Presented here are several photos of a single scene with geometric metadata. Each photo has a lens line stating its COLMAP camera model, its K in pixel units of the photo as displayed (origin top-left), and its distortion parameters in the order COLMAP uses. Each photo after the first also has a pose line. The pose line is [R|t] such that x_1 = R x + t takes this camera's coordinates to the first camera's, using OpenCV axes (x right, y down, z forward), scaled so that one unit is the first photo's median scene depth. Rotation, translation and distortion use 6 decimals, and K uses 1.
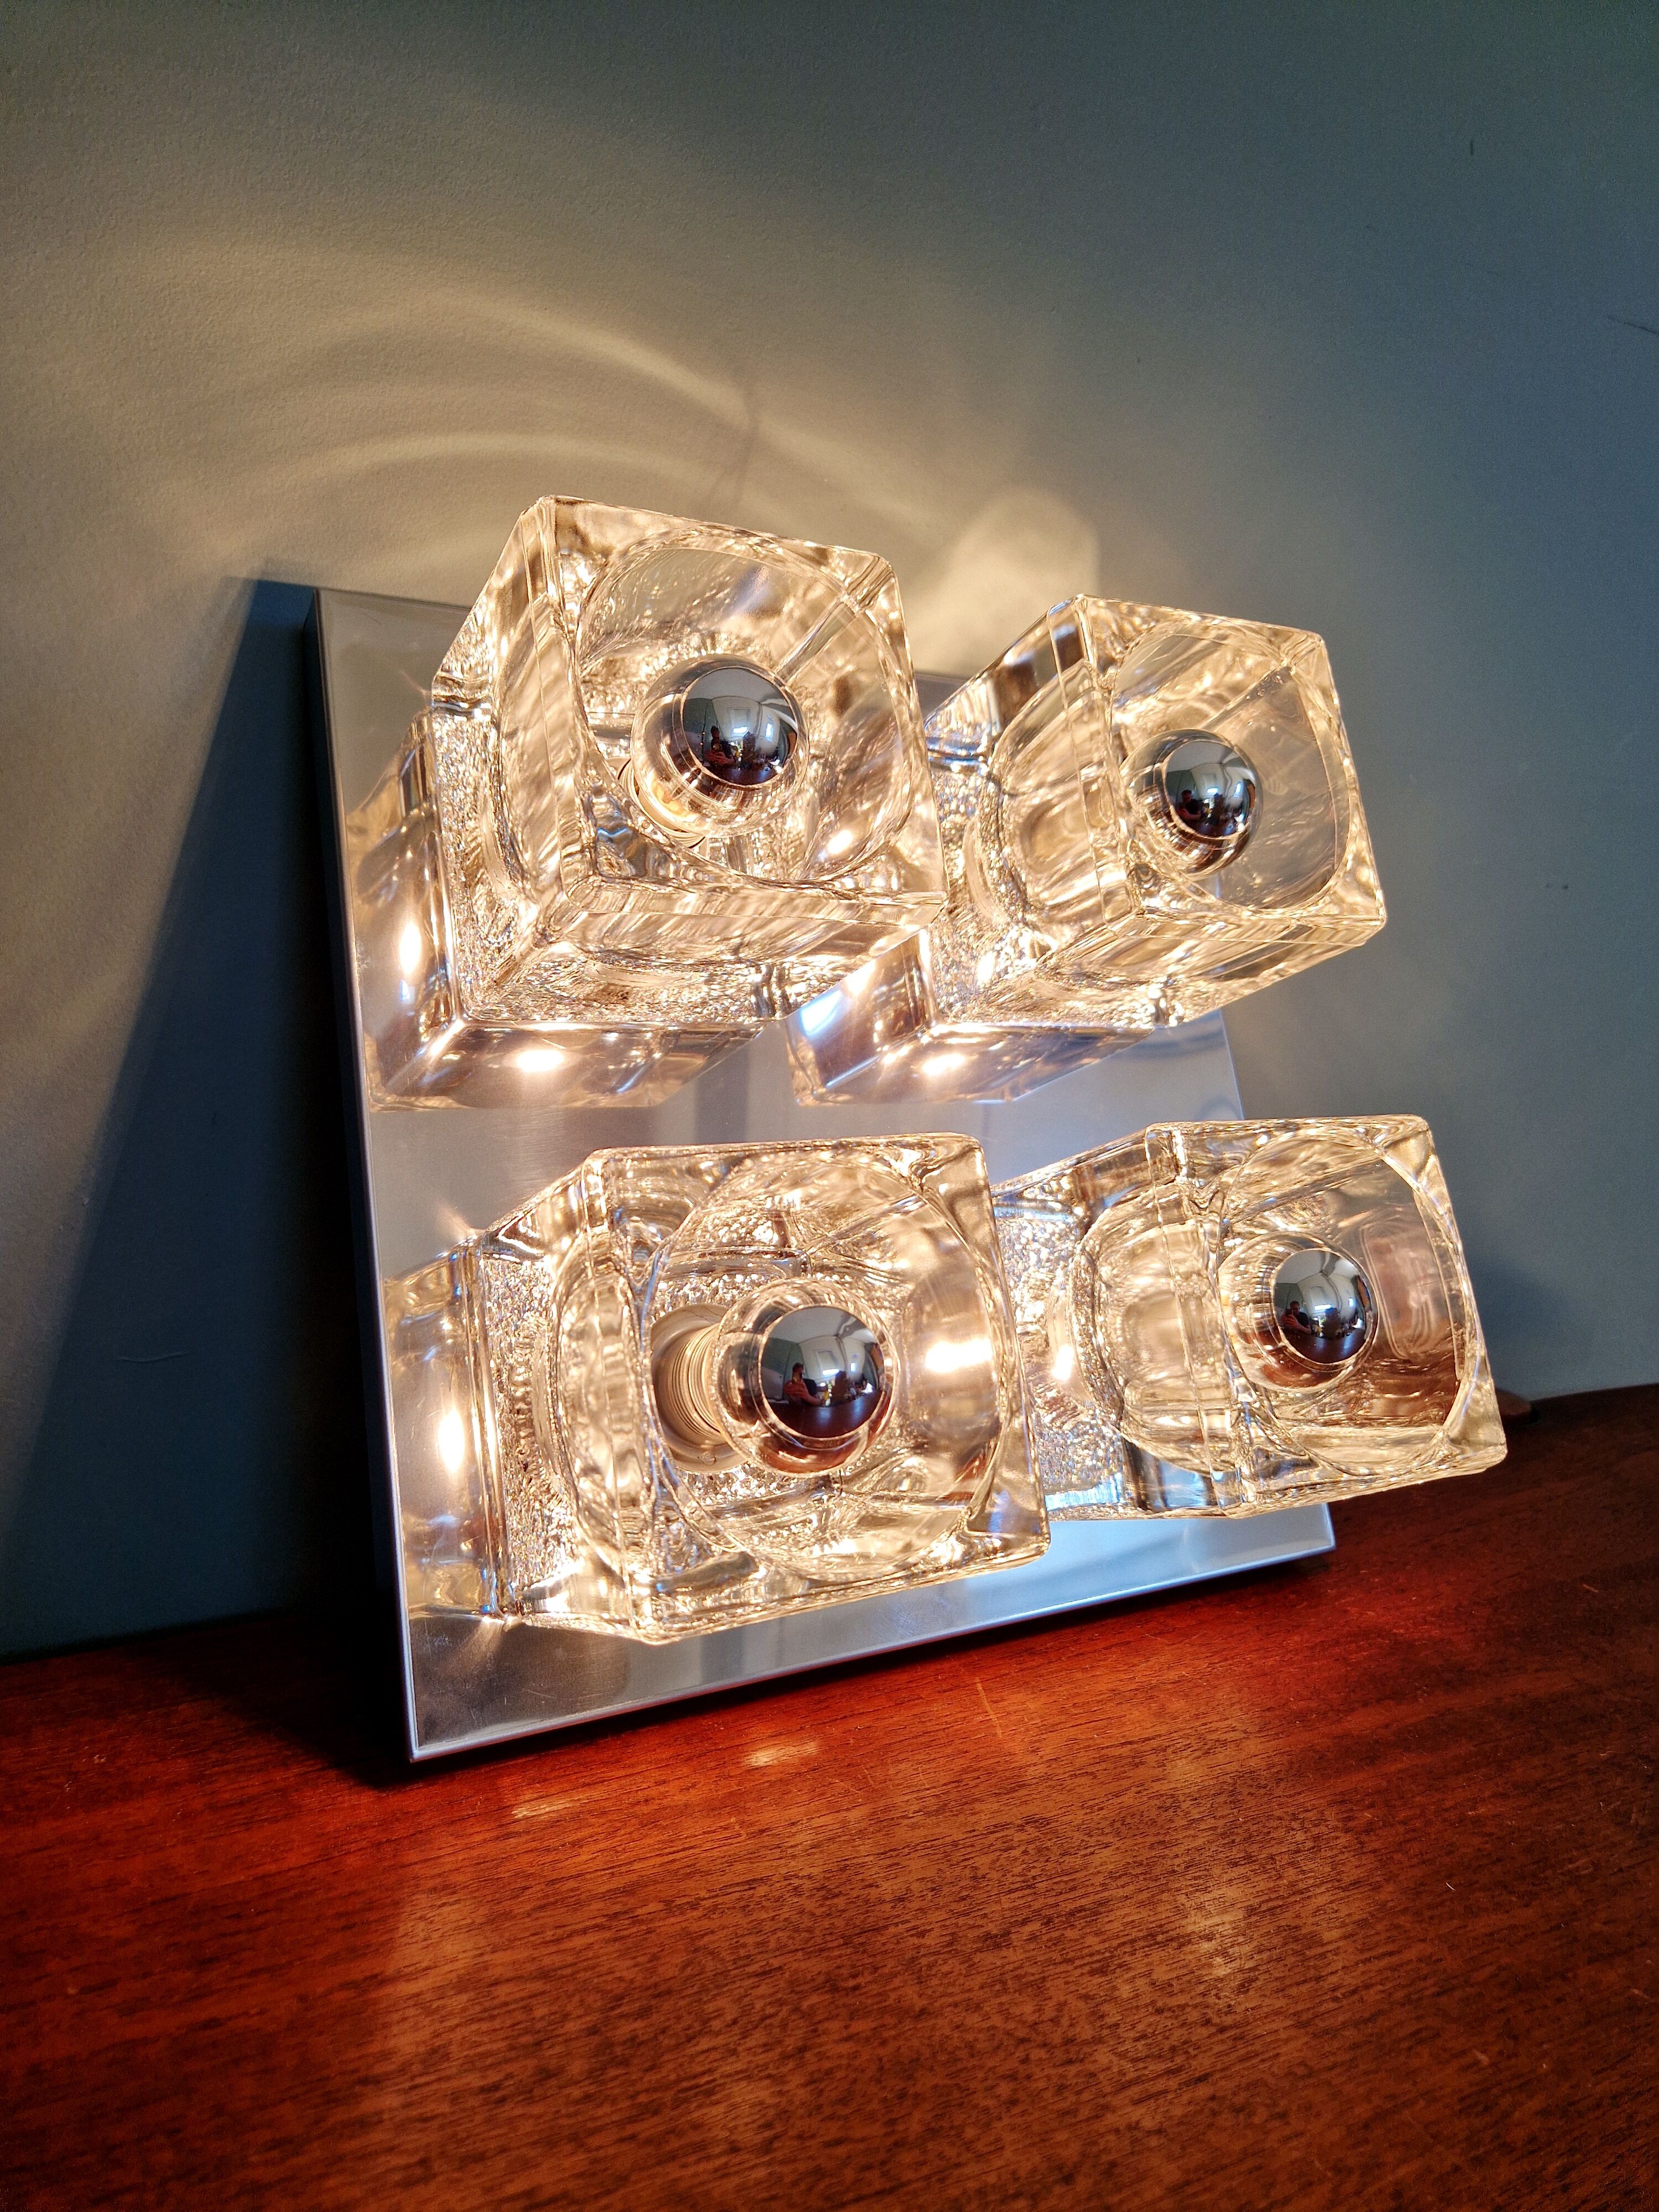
lens RADIAL K [[1490.6, 0, 759.1], [0, 1490.6, 1104.5], [0, 0, 1]] dist [0.096727, -0.095057]
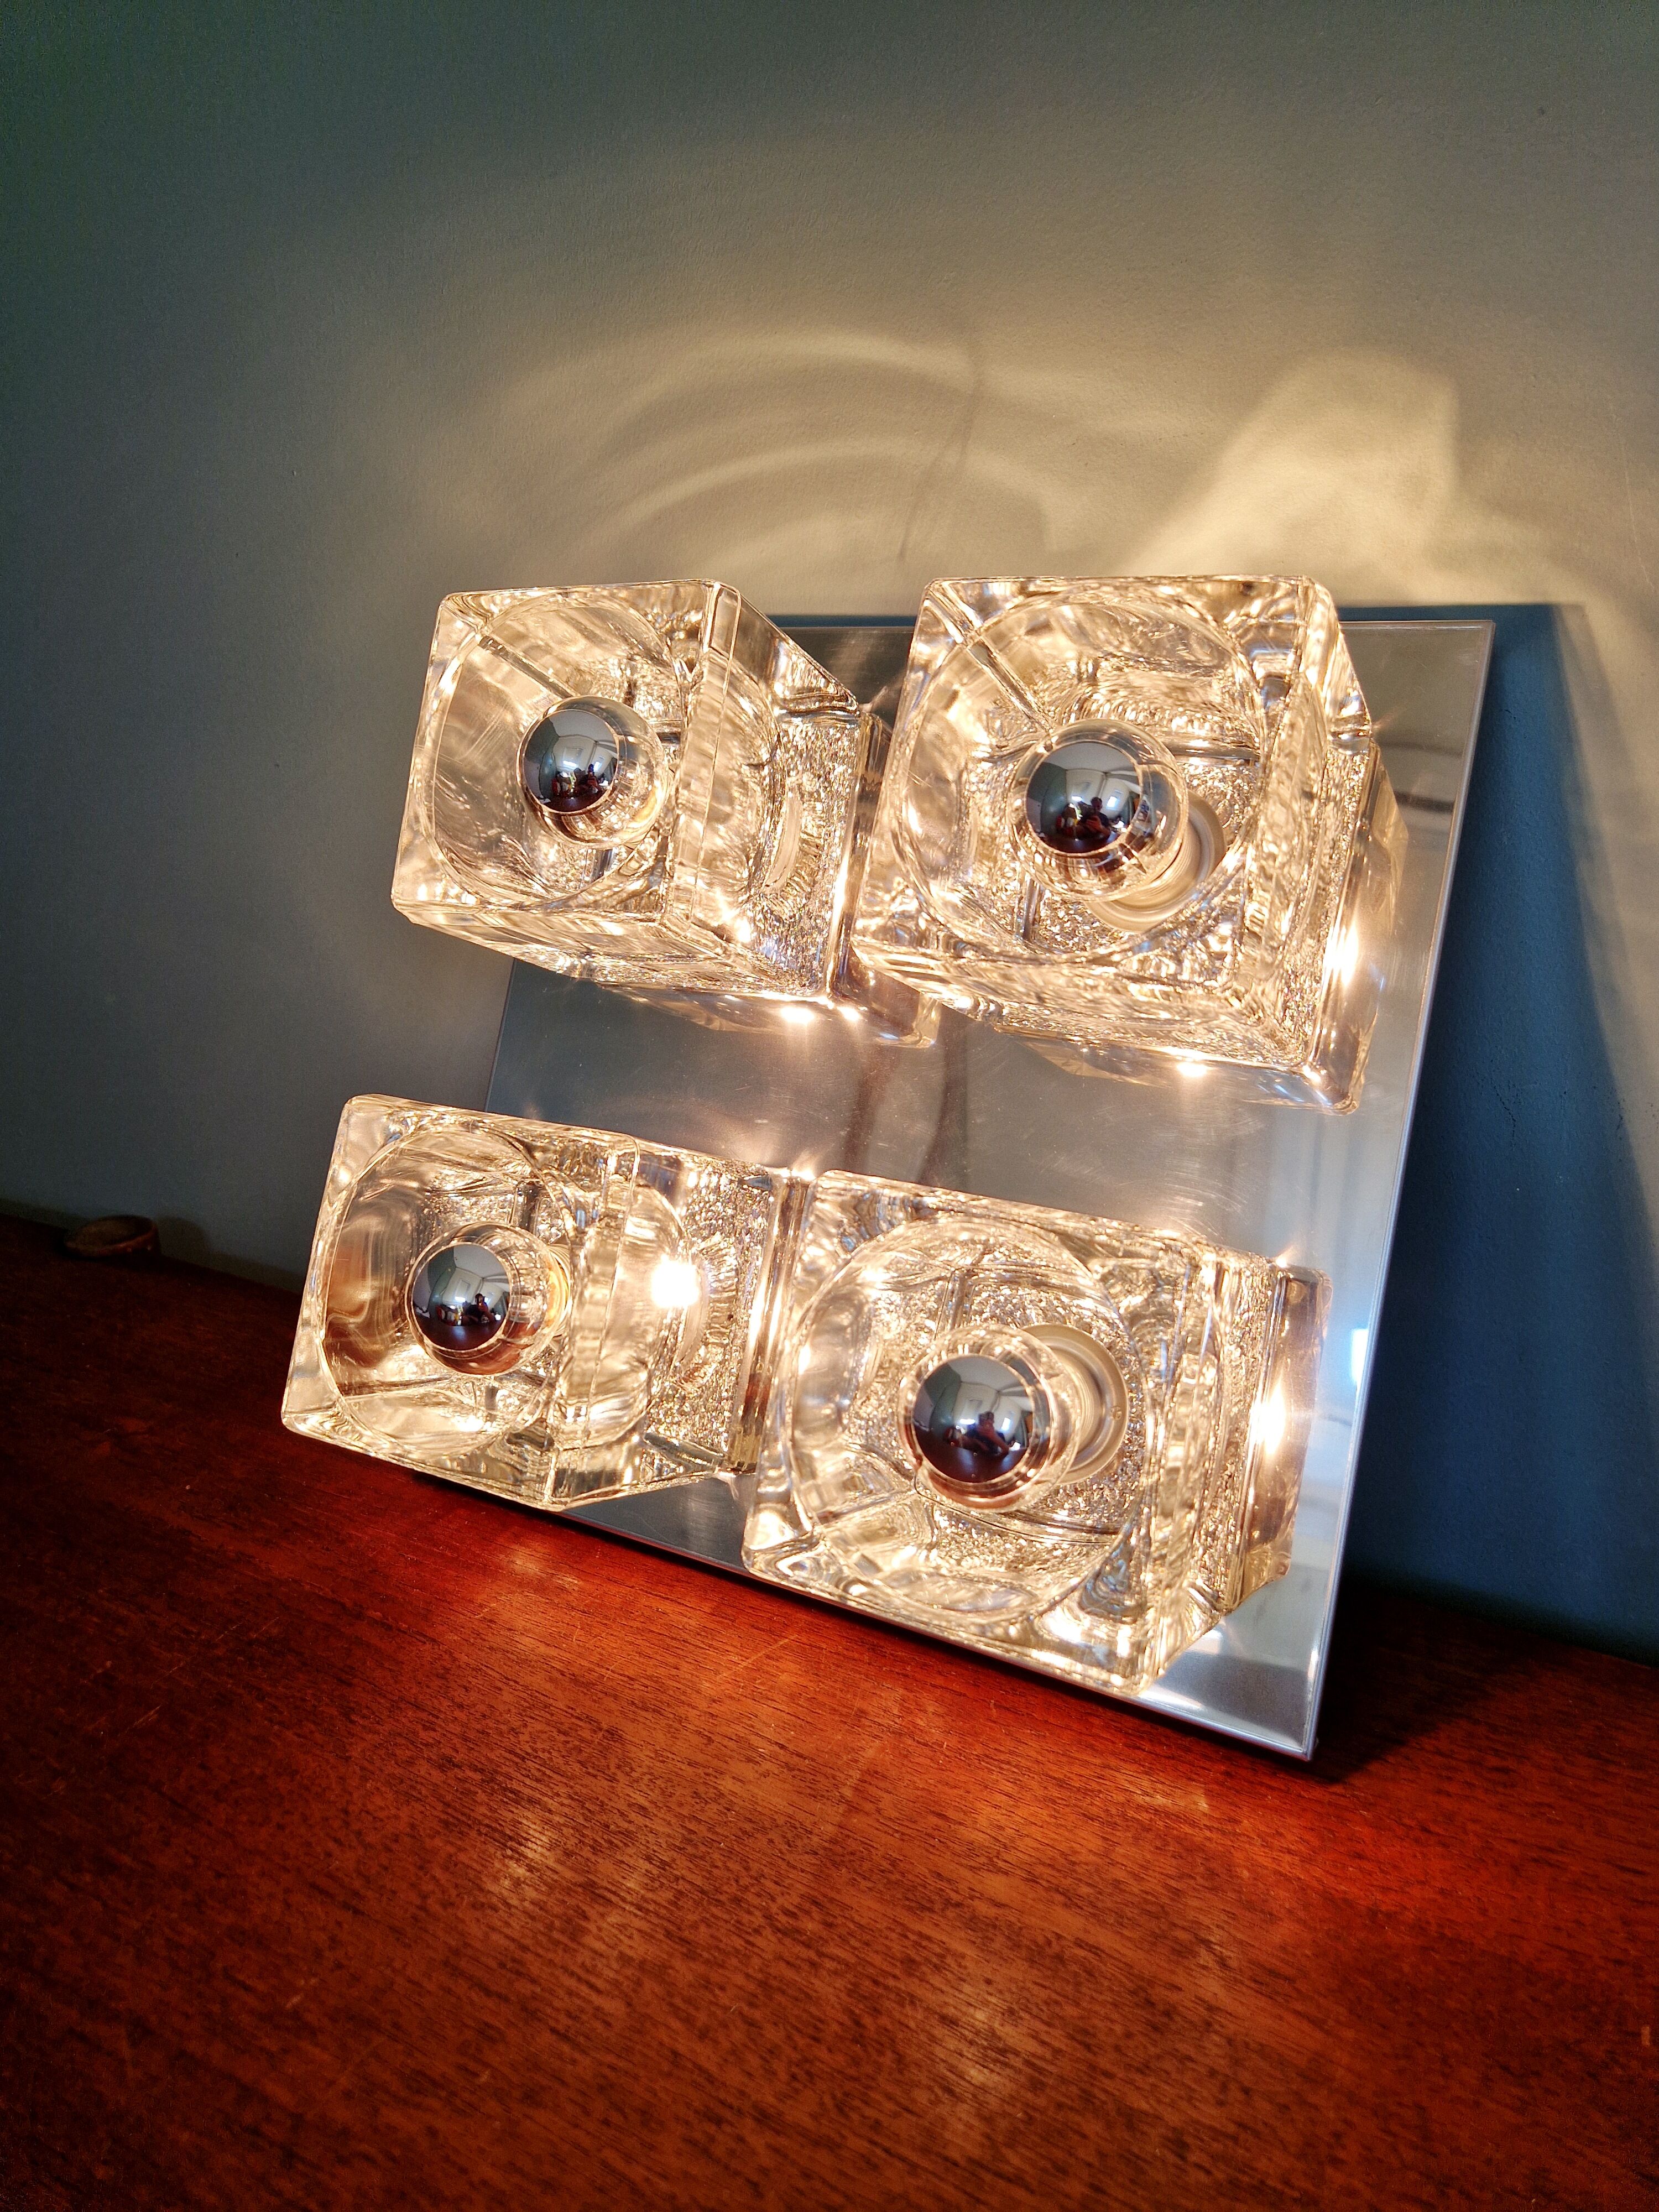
lens RADIAL K [[1488.5, 0, 798.4], [0, 1488.5, 1060.8], [0, 0, 1]] dist [0.053177, -0.045179]
pose [[0.562369, 0.183018, -0.806378, 1.058418], [-0.083745, 0.982790, 0.164653, -0.224922], [0.822635, -0.025066, 0.568017, 0.466566]]
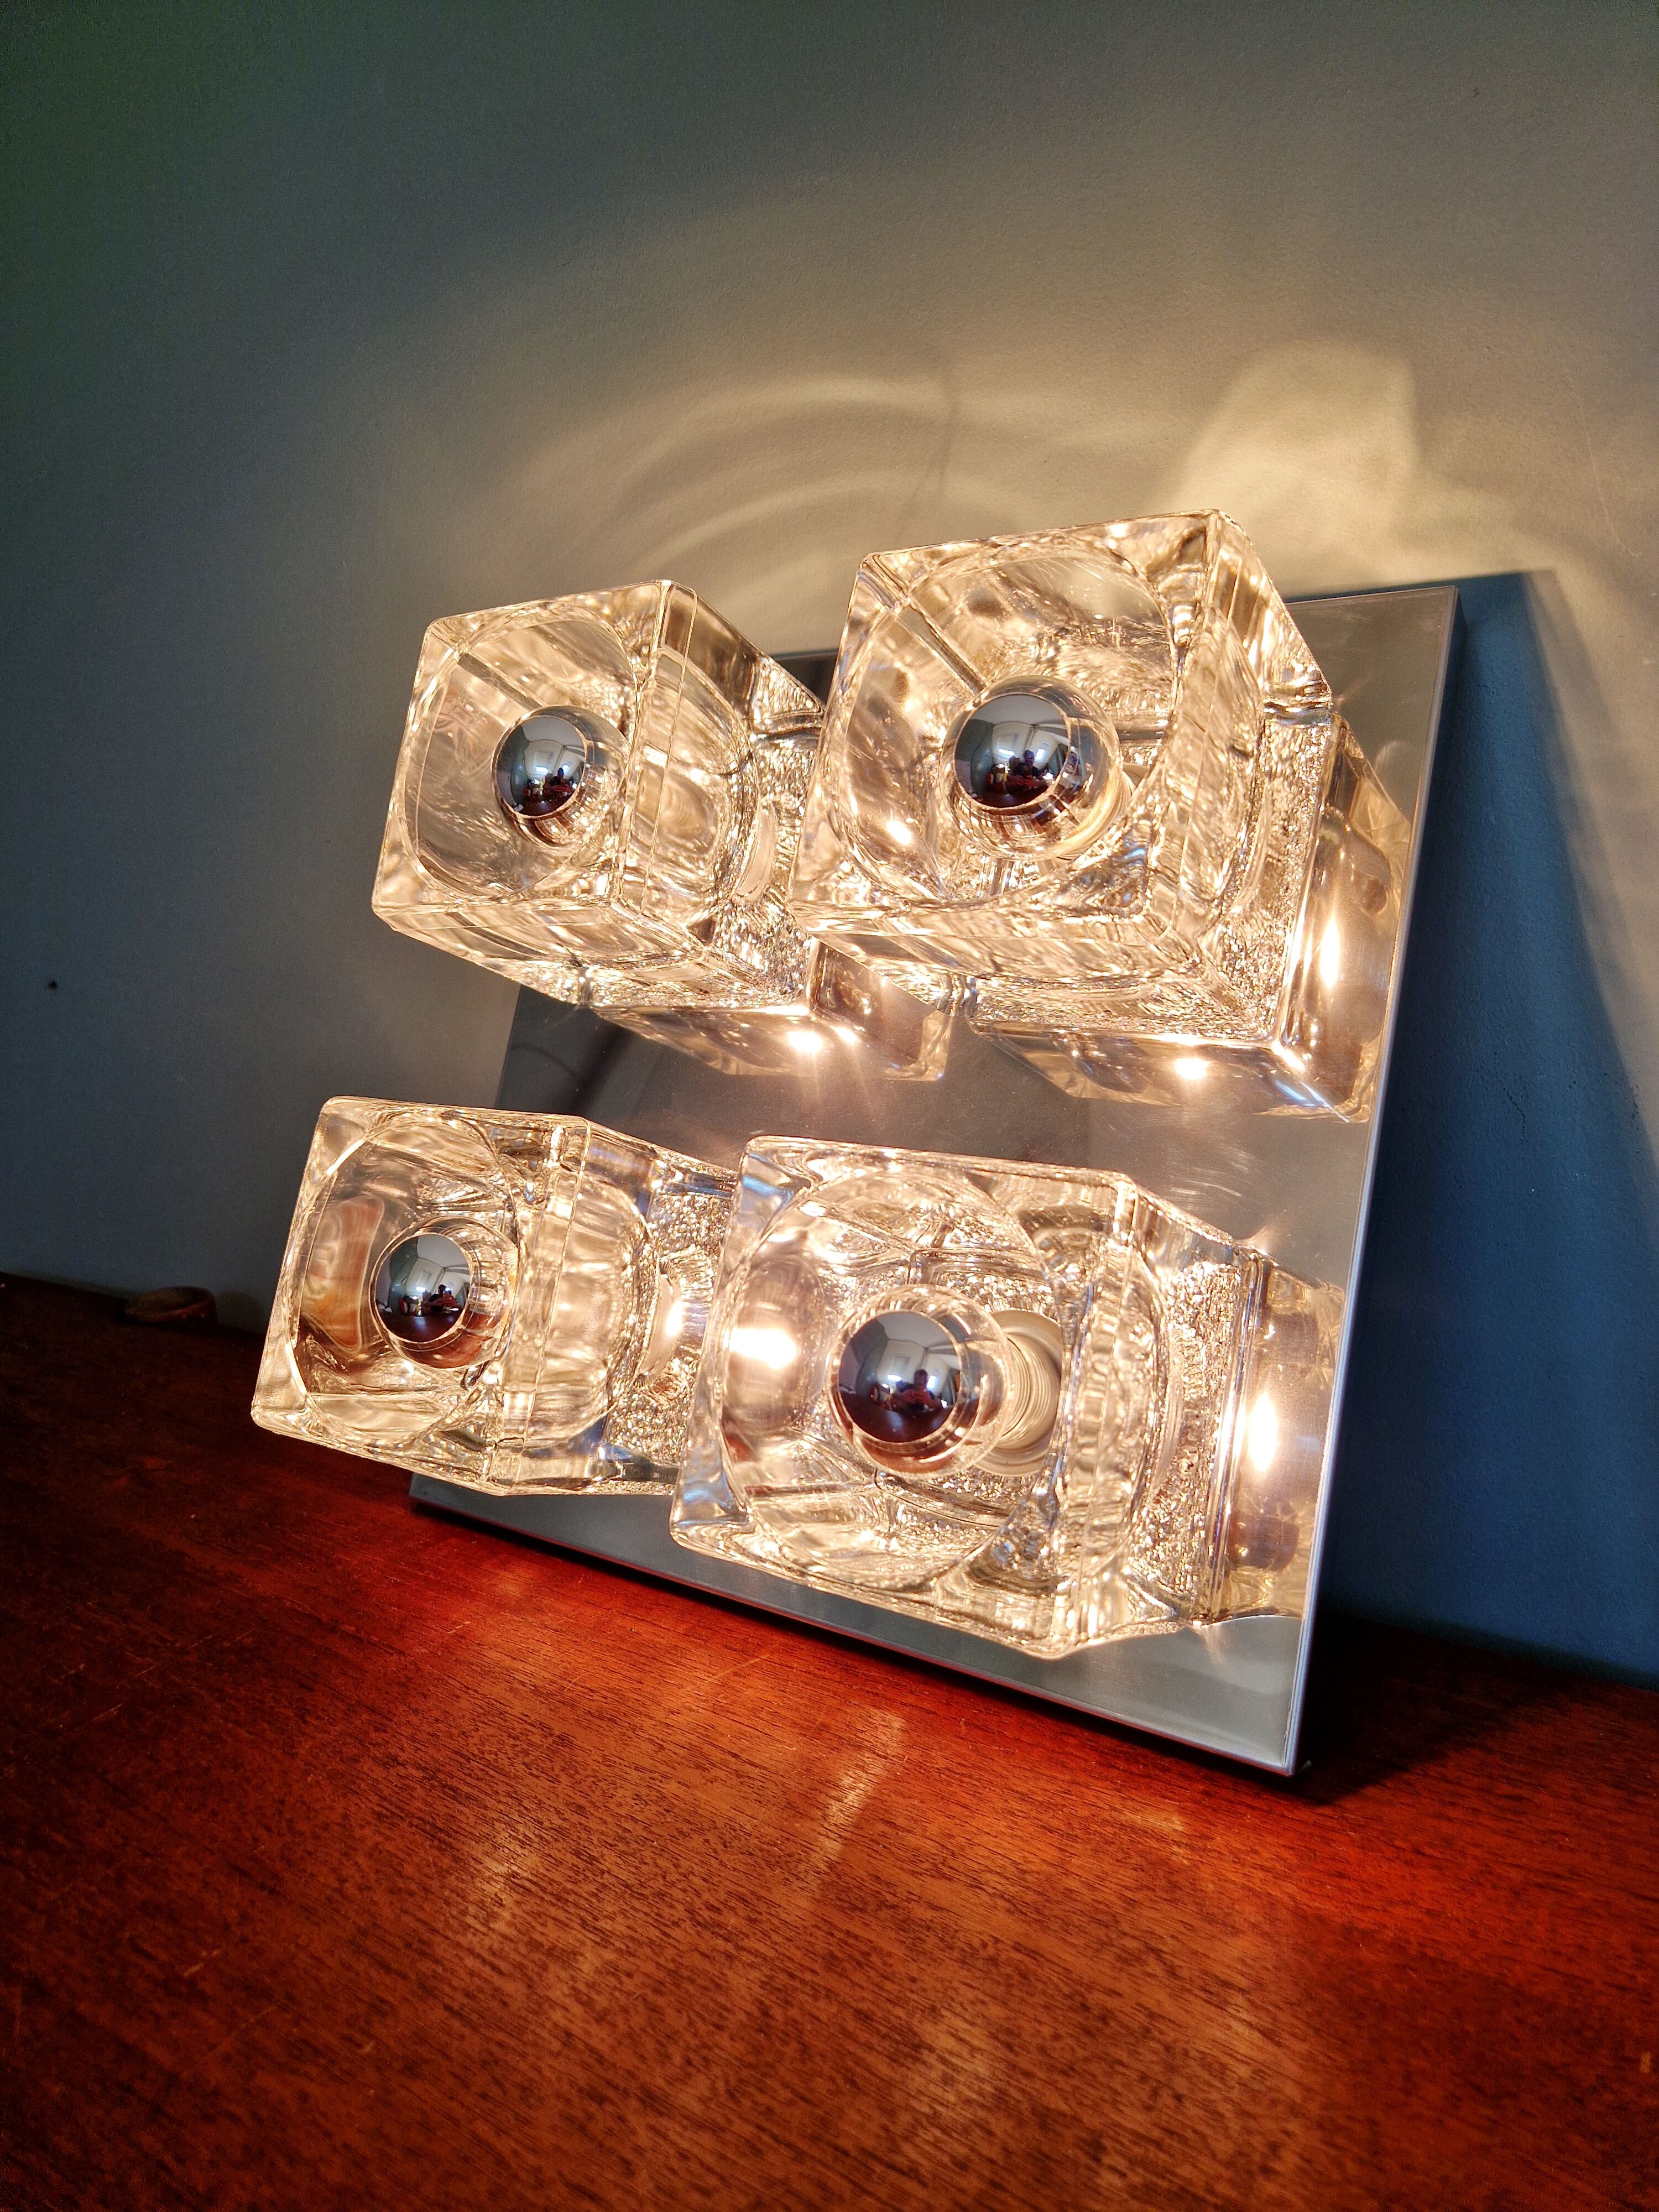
lens RADIAL K [[1482.8, 0, 805.3], [0, 1482.8, 1098.8], [0, 0, 1]] dist [0.054592, -0.049778]
pose [[0.486774, 0.101332, -0.867631, 1.140858], [-0.064757, 0.994702, 0.079842, -0.092770], [0.871124, 0.017321, 0.490757, 0.590420]]
